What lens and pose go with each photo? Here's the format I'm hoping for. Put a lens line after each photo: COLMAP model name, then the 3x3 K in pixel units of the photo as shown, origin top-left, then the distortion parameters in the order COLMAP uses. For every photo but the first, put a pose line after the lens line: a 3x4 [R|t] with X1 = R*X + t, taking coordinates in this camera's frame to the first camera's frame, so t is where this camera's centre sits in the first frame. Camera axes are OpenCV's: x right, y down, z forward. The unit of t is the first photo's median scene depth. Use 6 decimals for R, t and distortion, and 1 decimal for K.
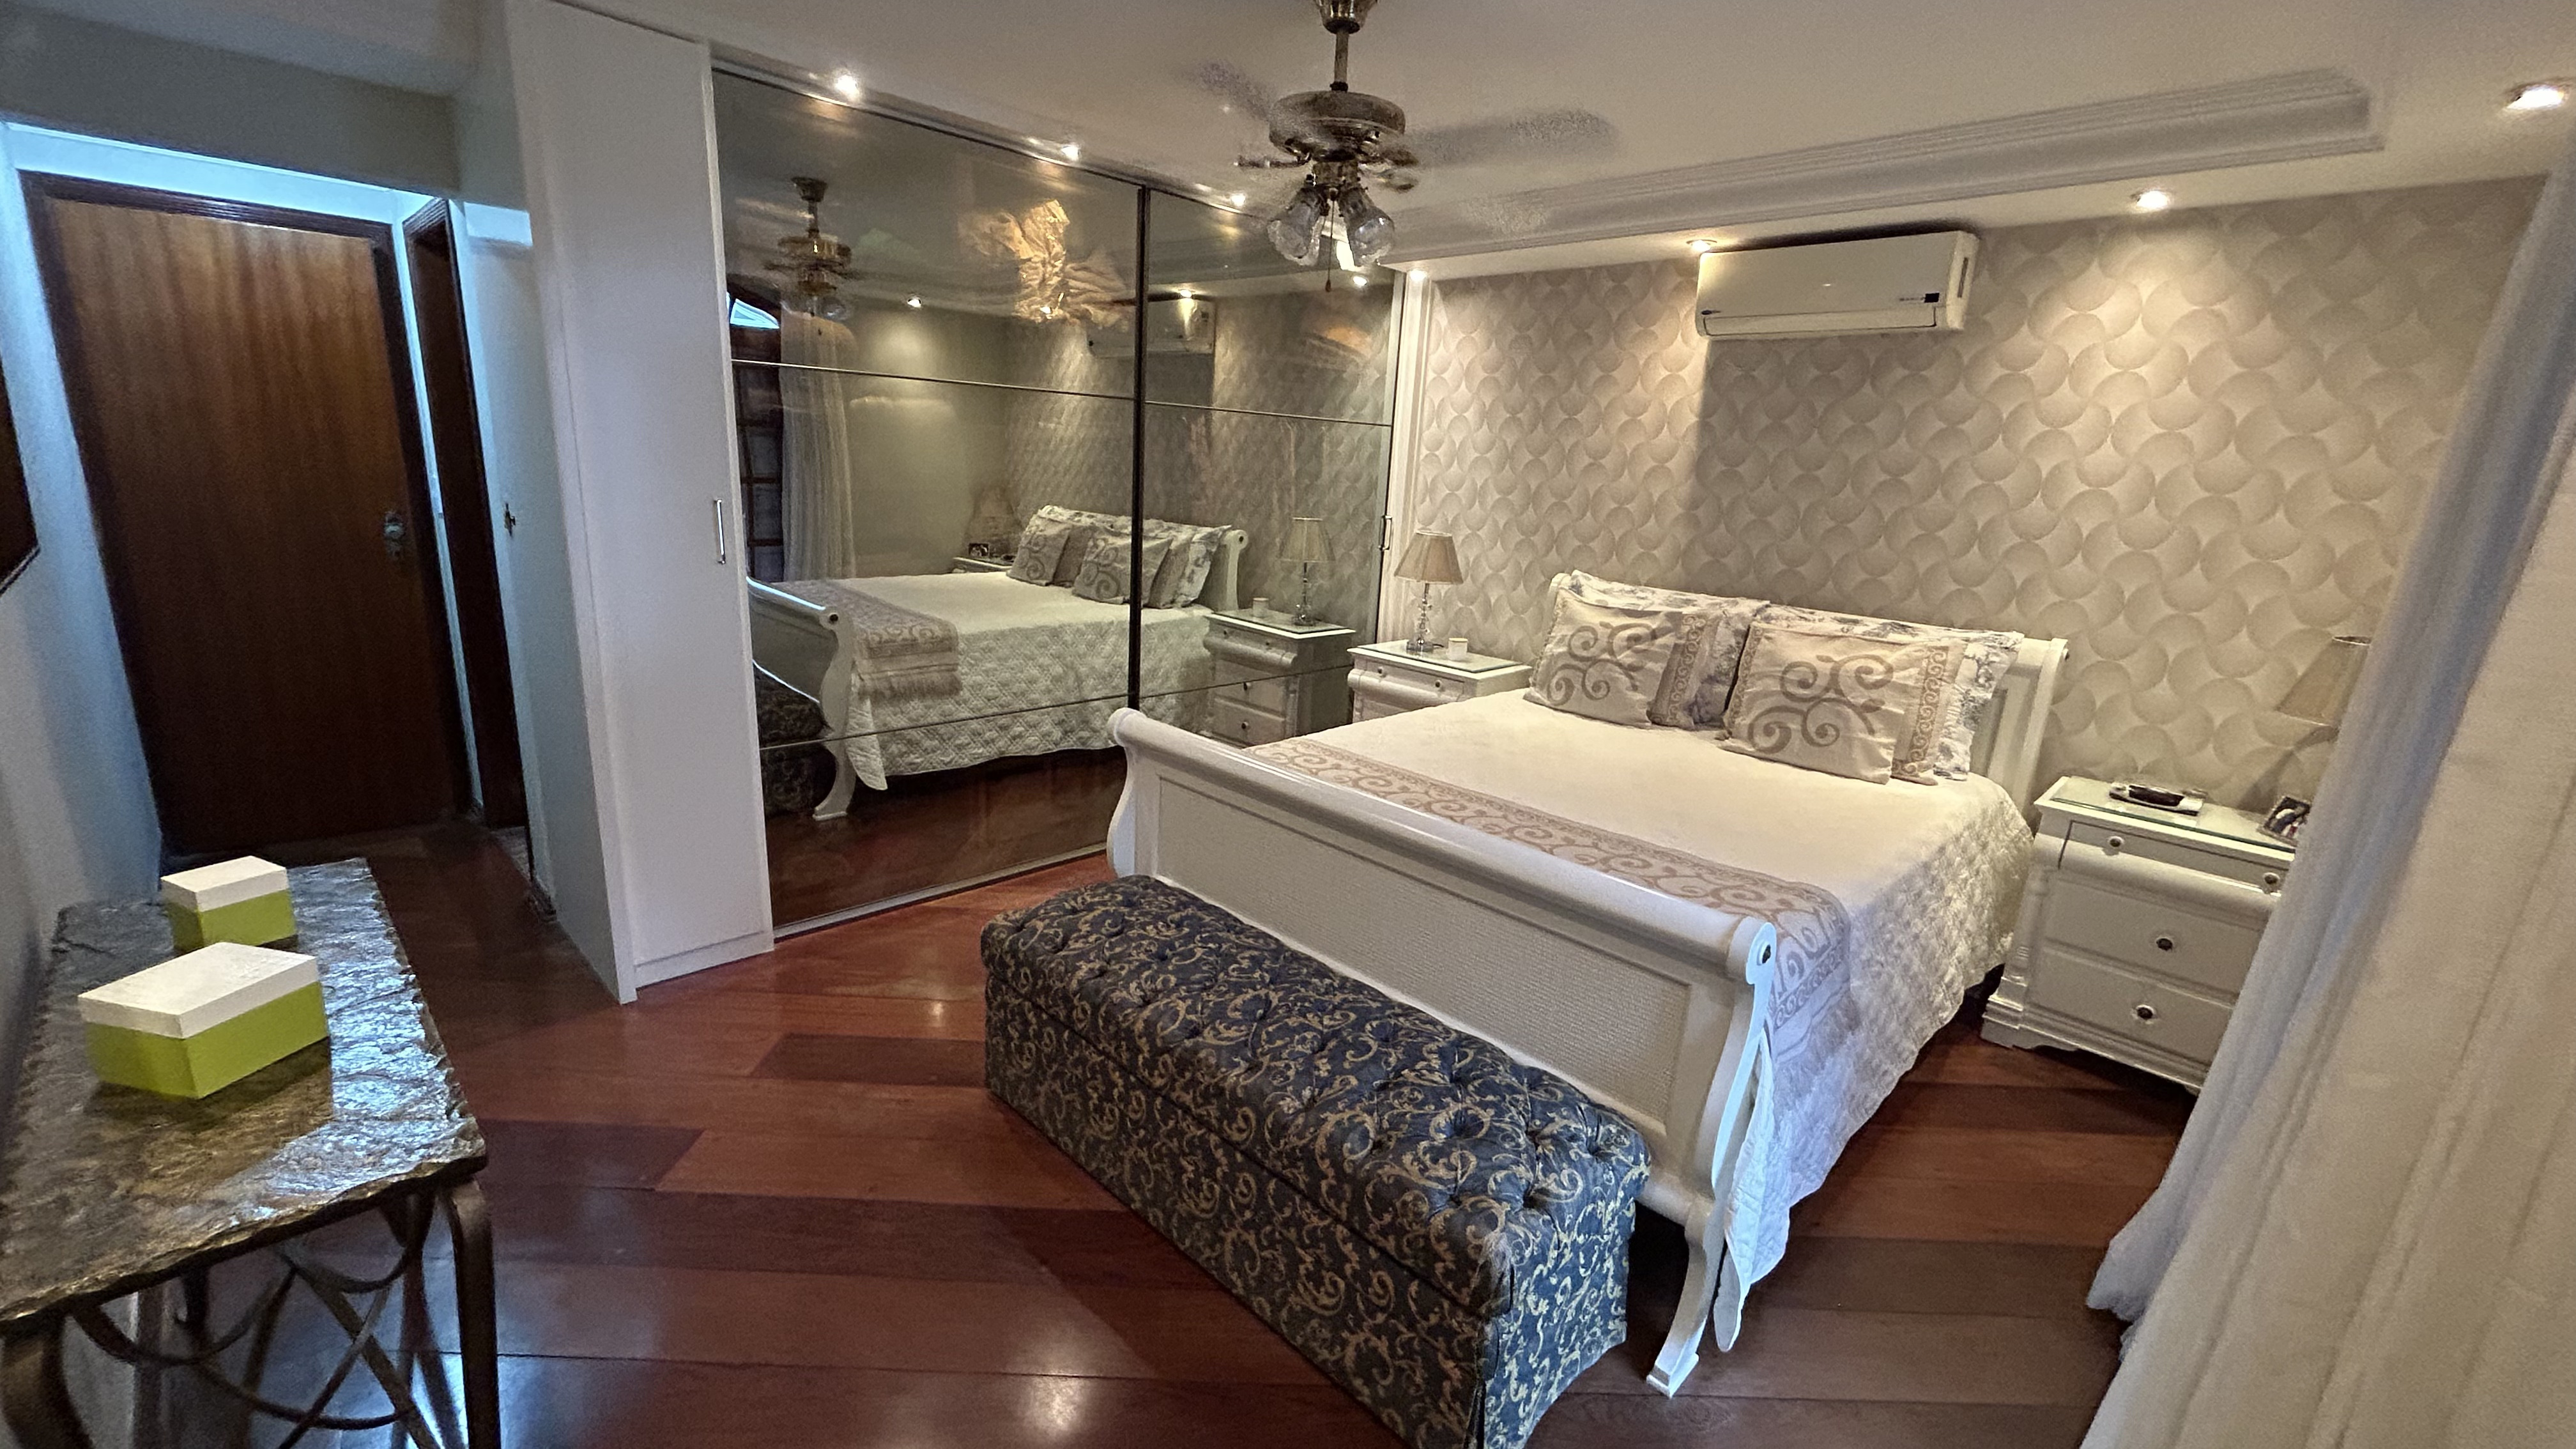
lens RADIAL K [[1038.1, 0, 1285.8], [0, 1038.1, 717.2], [0, 0, 1]] dist [-0.002169, 0.000648]
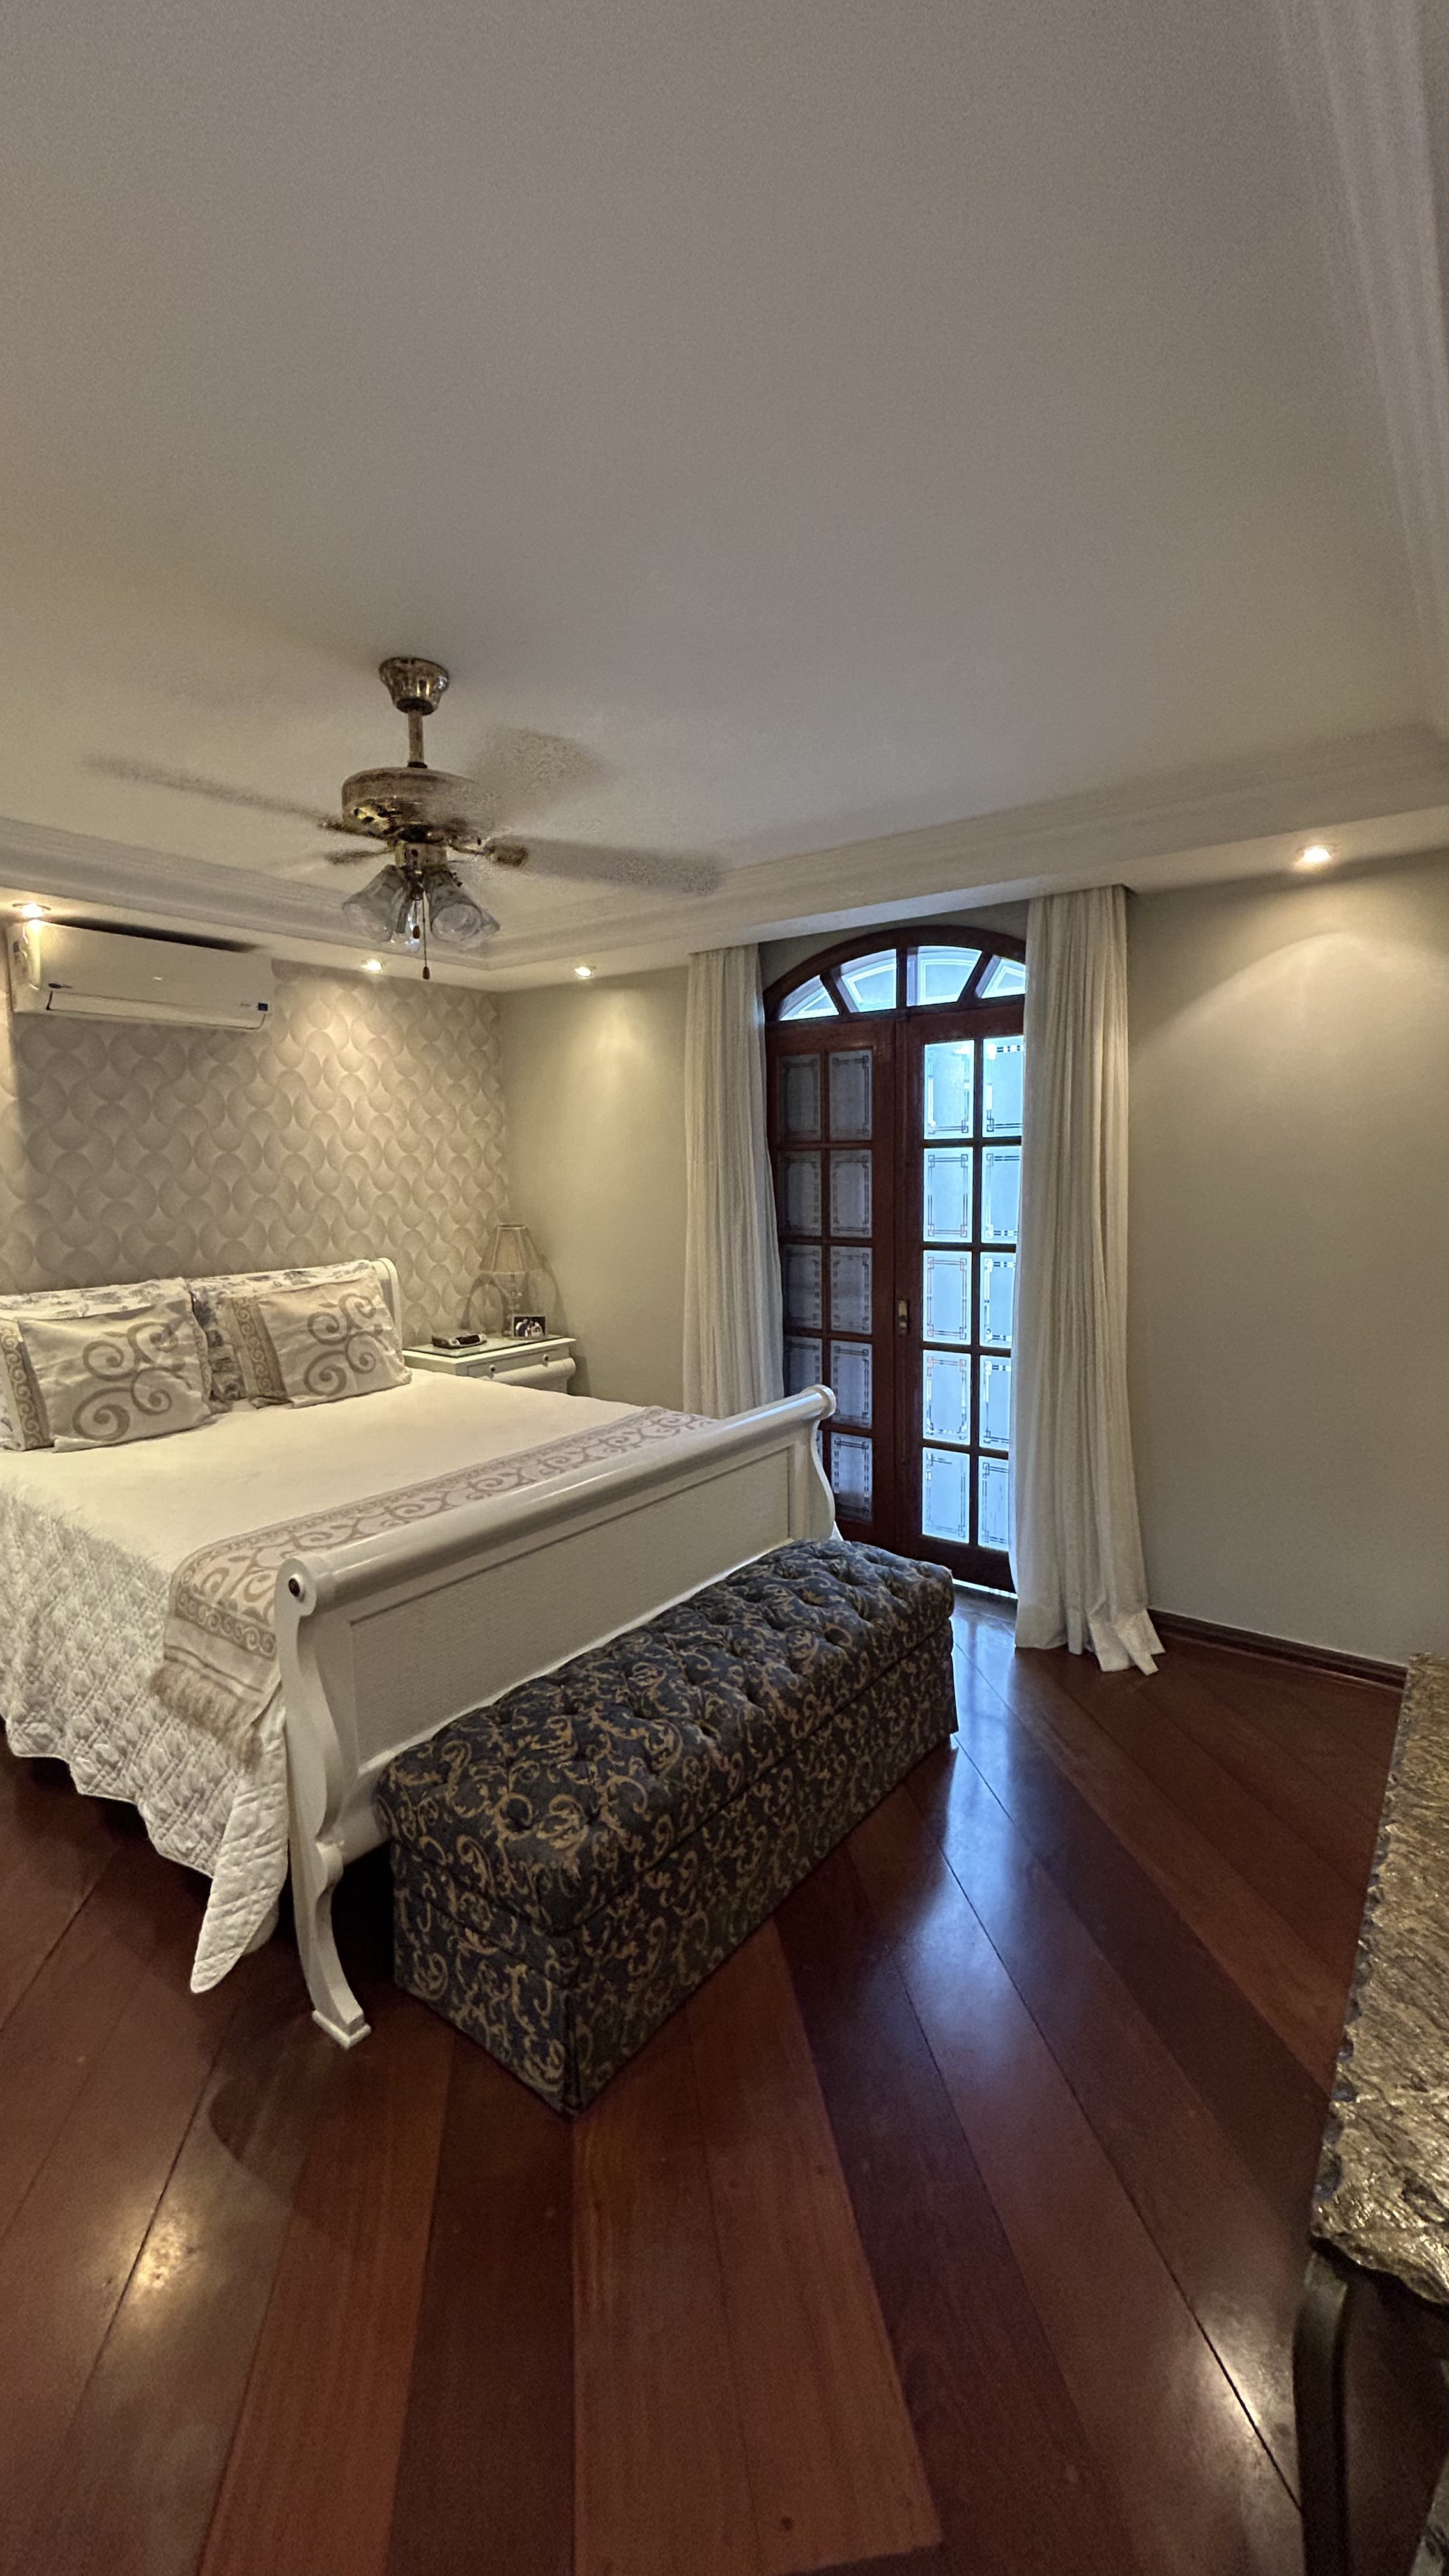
lens RADIAL K [[1038.1, 0, 725.4], [0, 1038.1, 1270.8], [0, 0, 1]] dist [-0.002169, 0.000648]
pose [[-0.123386, -0.161442, 0.979139, -0.695328], [0.239945, 0.952548, 0.187295, -0.209432], [-0.962914, 0.258049, -0.078793, 0.655165]]
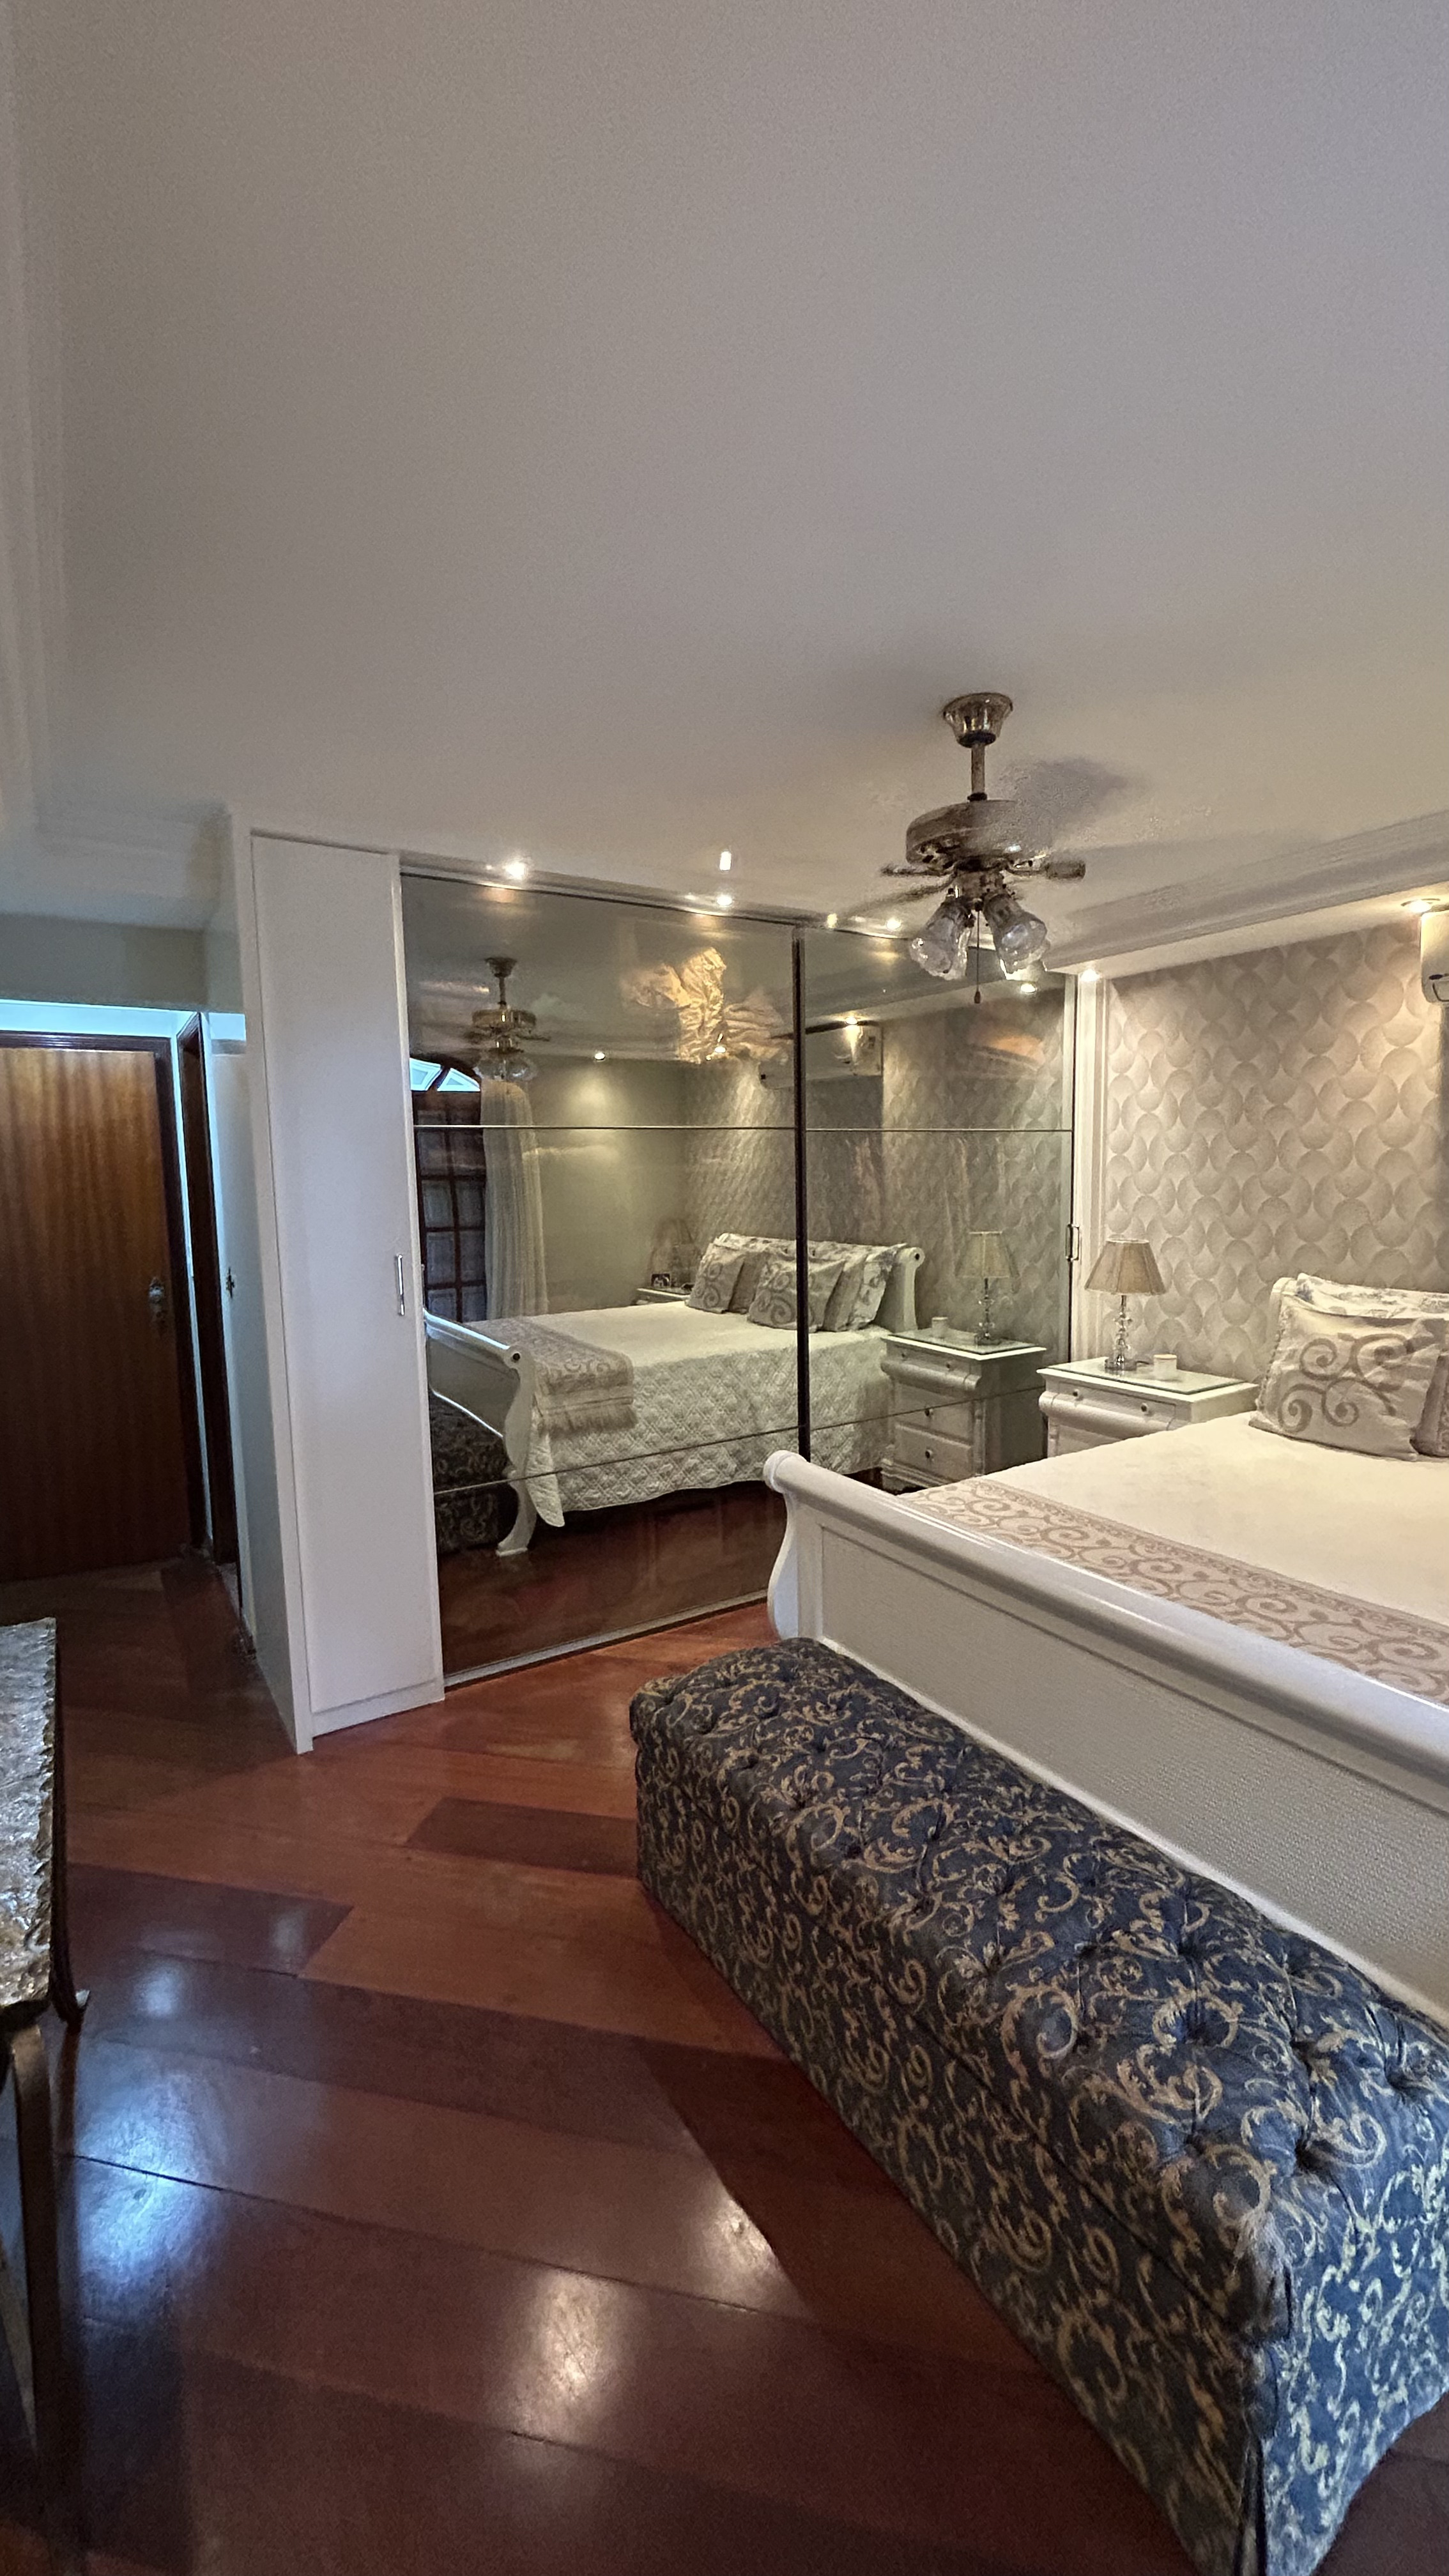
lens RADIAL K [[1038.1, 0, 730.5], [0, 1038.1, 1278.8], [0, 0, 1]] dist [-0.002169, 0.000648]
pose [[0.970821, -0.050812, -0.234359, 0.023011], [0.016225, 0.988972, -0.147209, -0.021777], [0.239255, 0.139111, 0.960940, 0.060726]]
